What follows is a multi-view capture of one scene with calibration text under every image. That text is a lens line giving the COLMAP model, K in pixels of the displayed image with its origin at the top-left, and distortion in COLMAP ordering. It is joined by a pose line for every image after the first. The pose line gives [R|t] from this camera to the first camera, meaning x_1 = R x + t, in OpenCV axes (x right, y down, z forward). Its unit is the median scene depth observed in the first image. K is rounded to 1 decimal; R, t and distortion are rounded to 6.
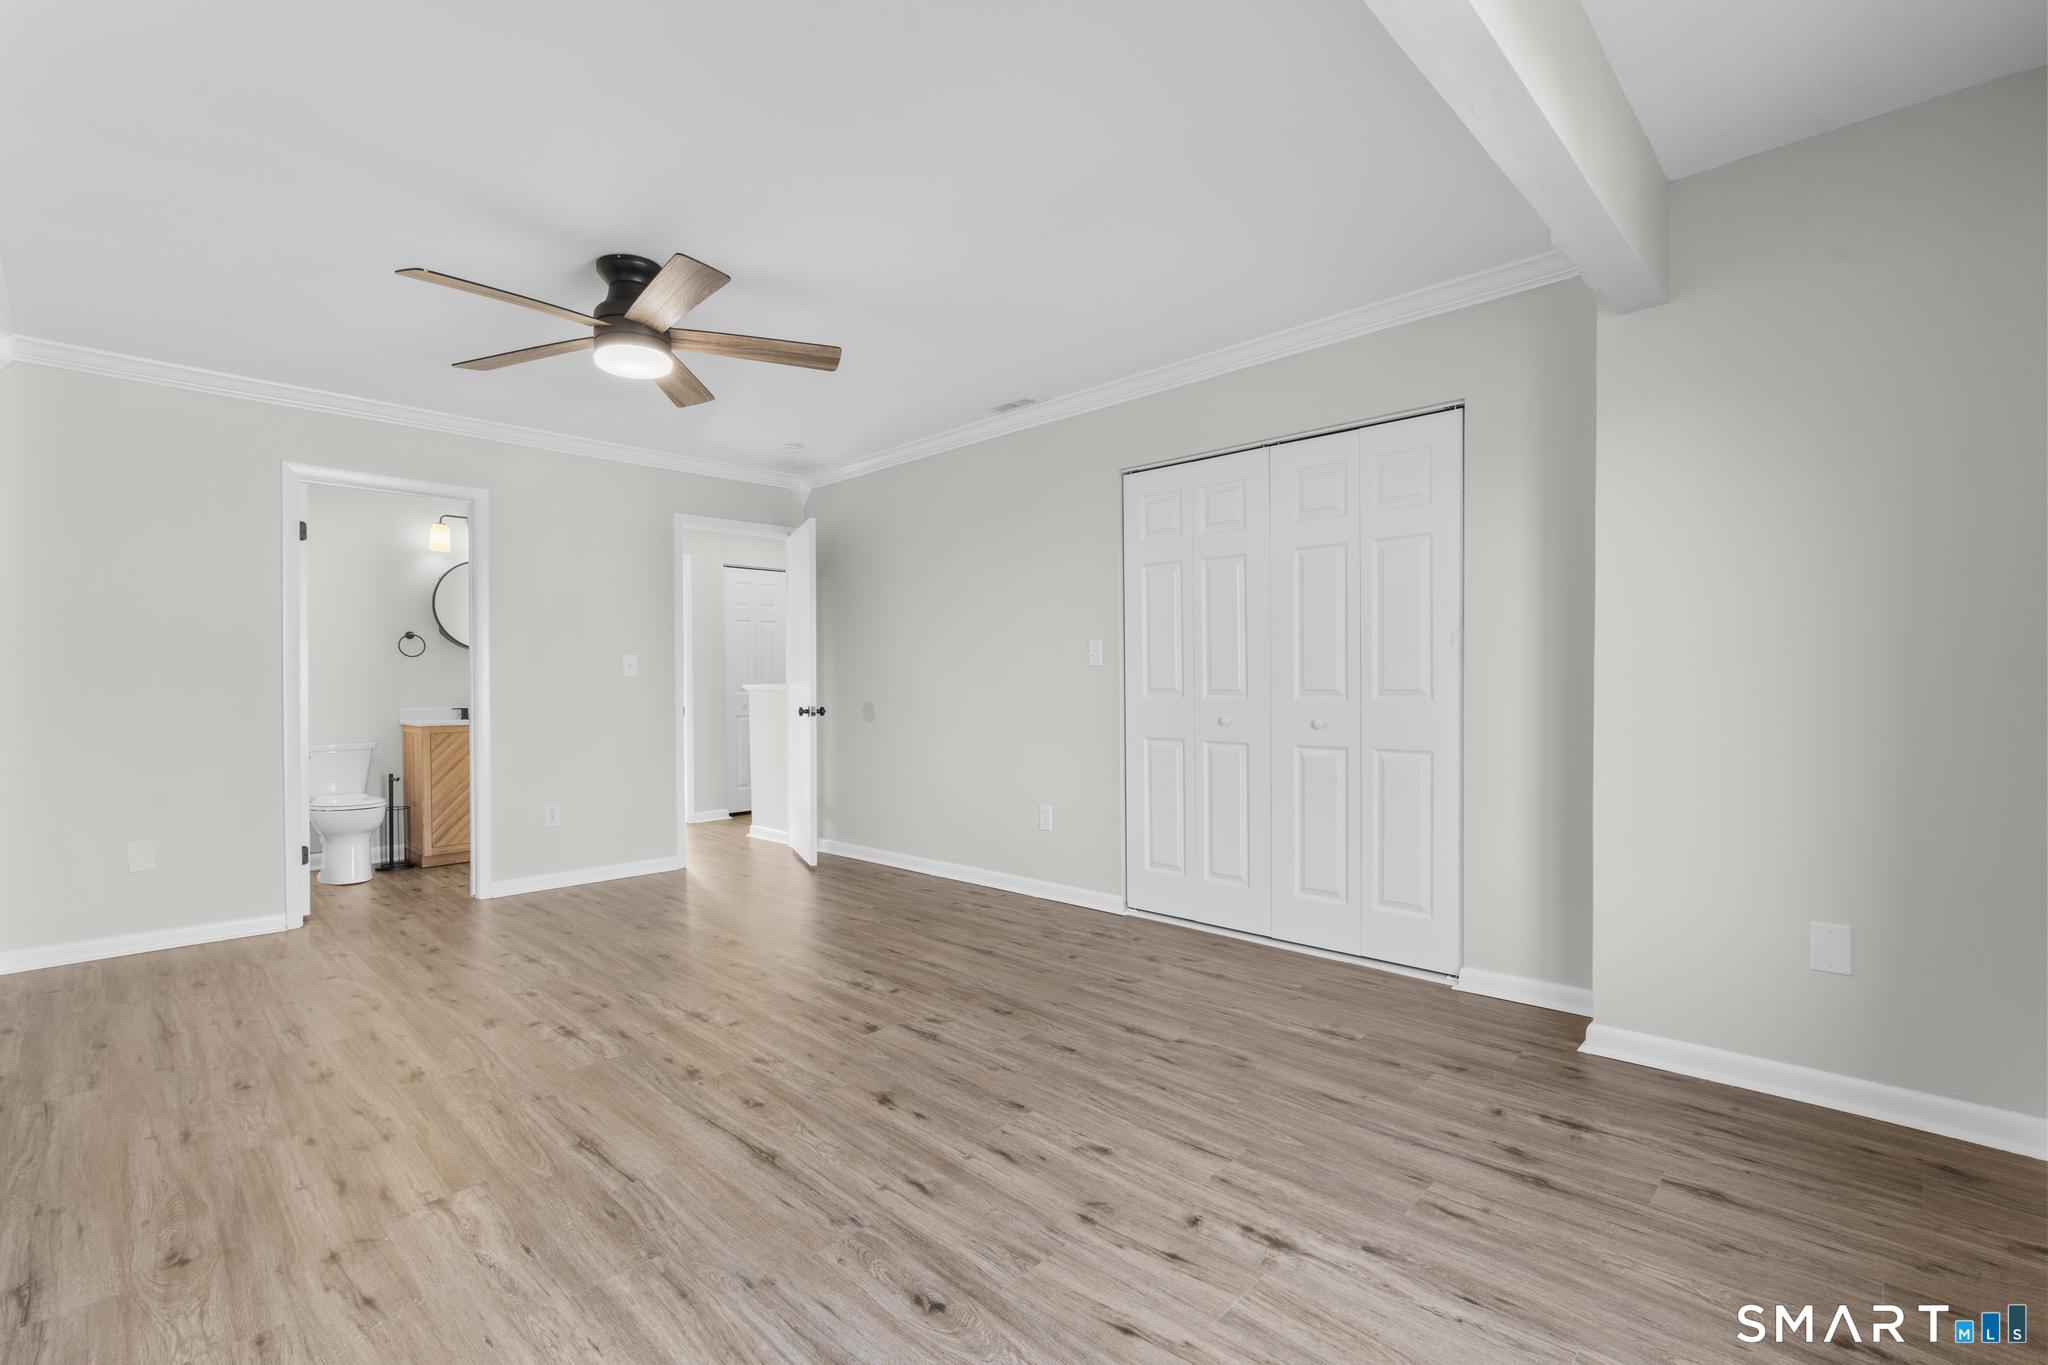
lens RADIAL K [[918.1, 0, 1020.6], [0, 918.1, 687.2], [0, 0, 1]] dist [0.002280, 0.001063]
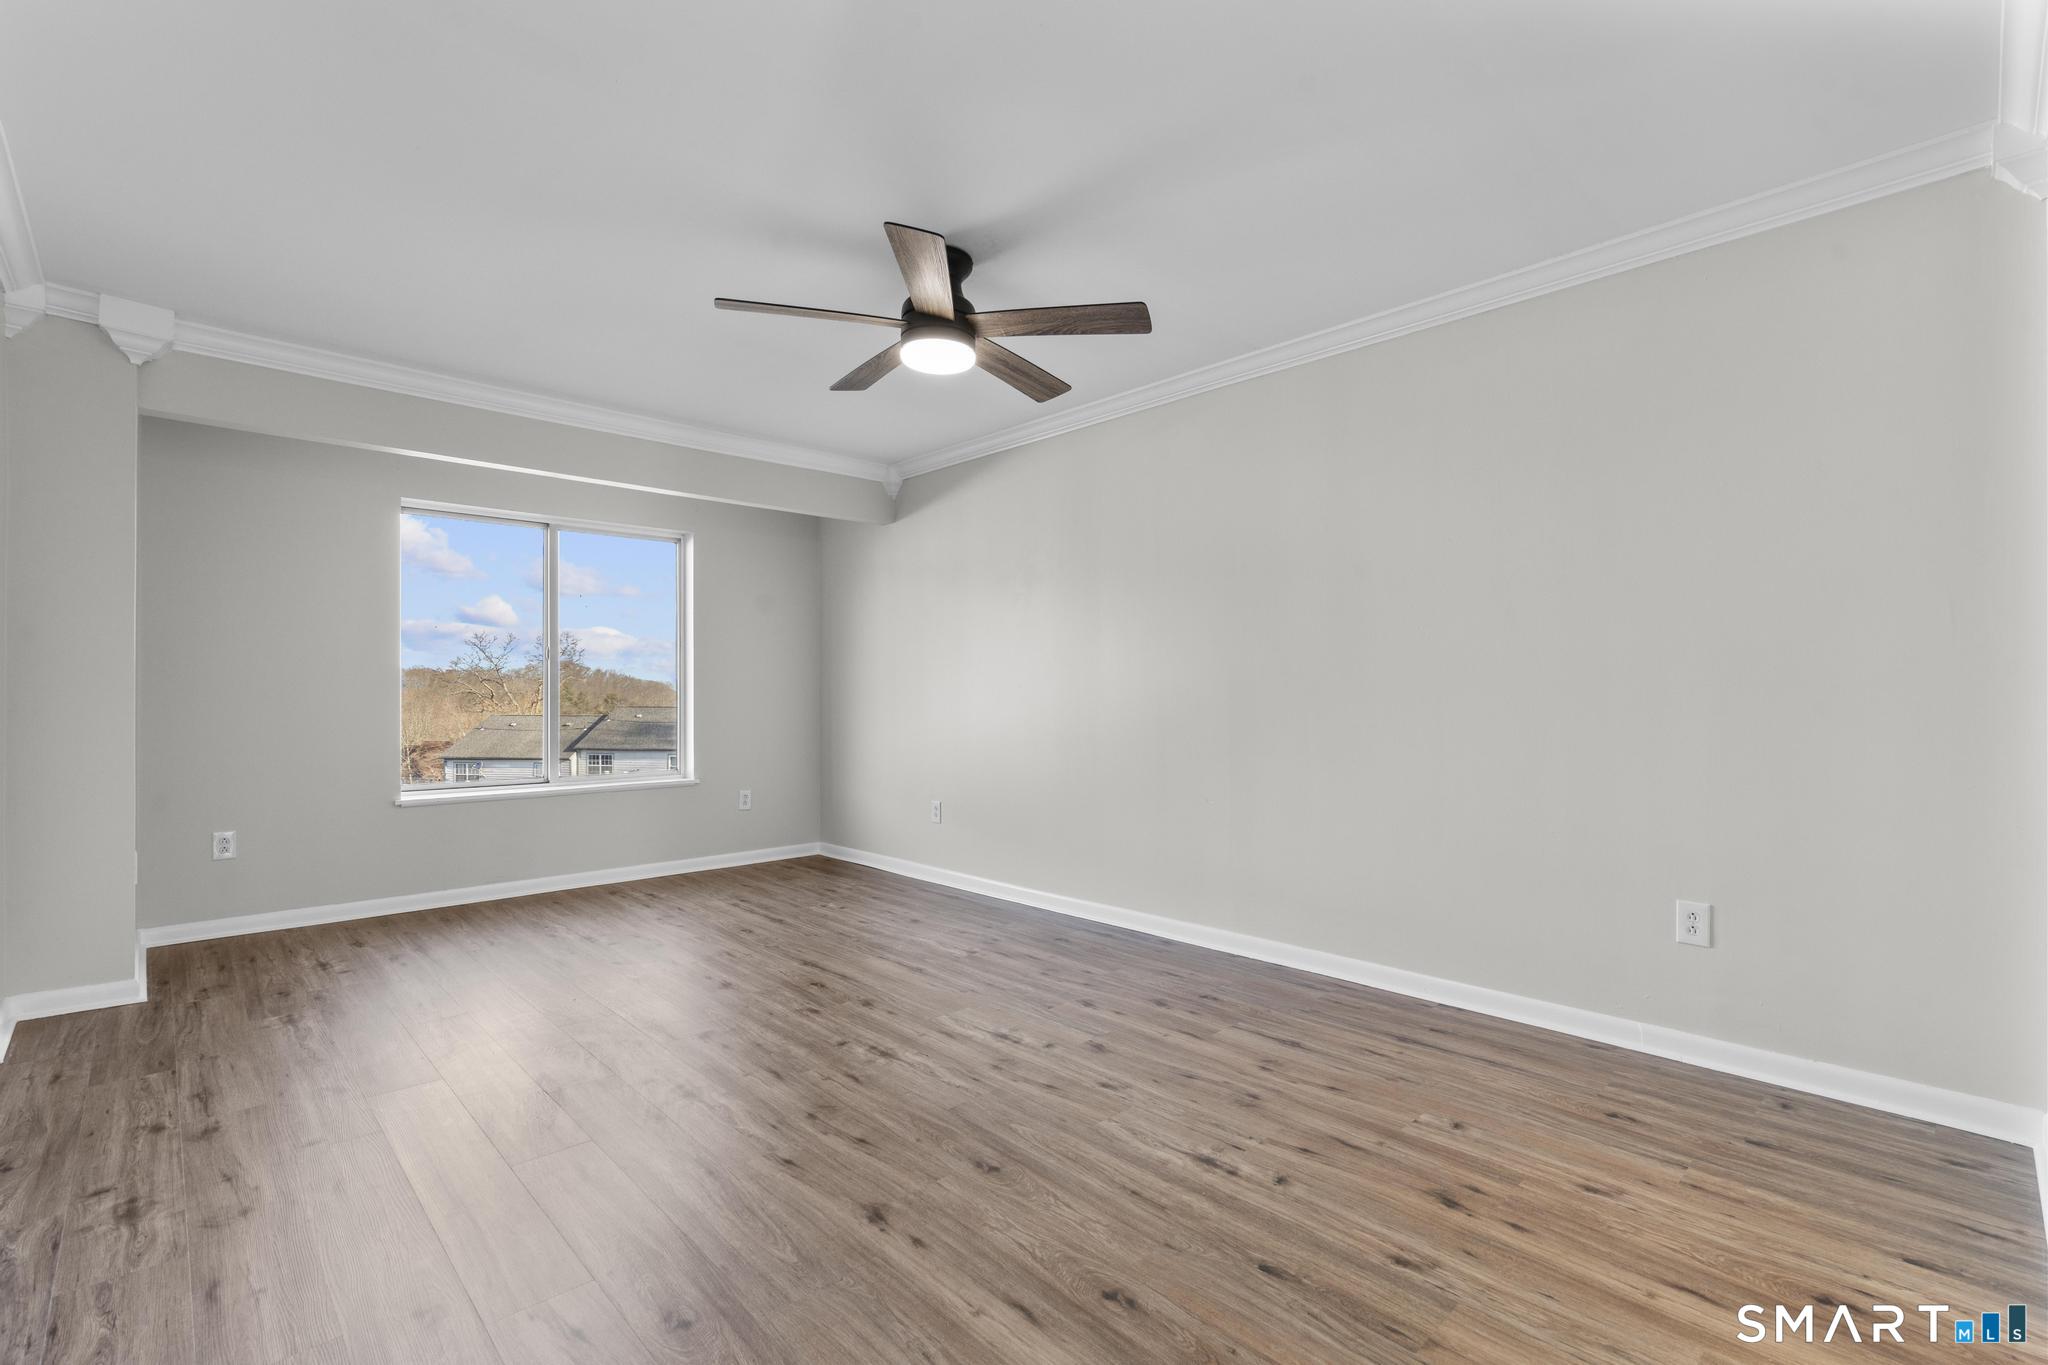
lens RADIAL K [[918.1, 0, 1025.6], [0, 918.1, 688.2], [0, 0, 1]] dist [0.002280, 0.001063]
pose [[-0.999247, 0.010251, 0.037427, -0.565839], [0.010309, 0.999946, 0.001353, -0.006590], [-0.037411, 0.001738, -0.999298, 2.033043]]
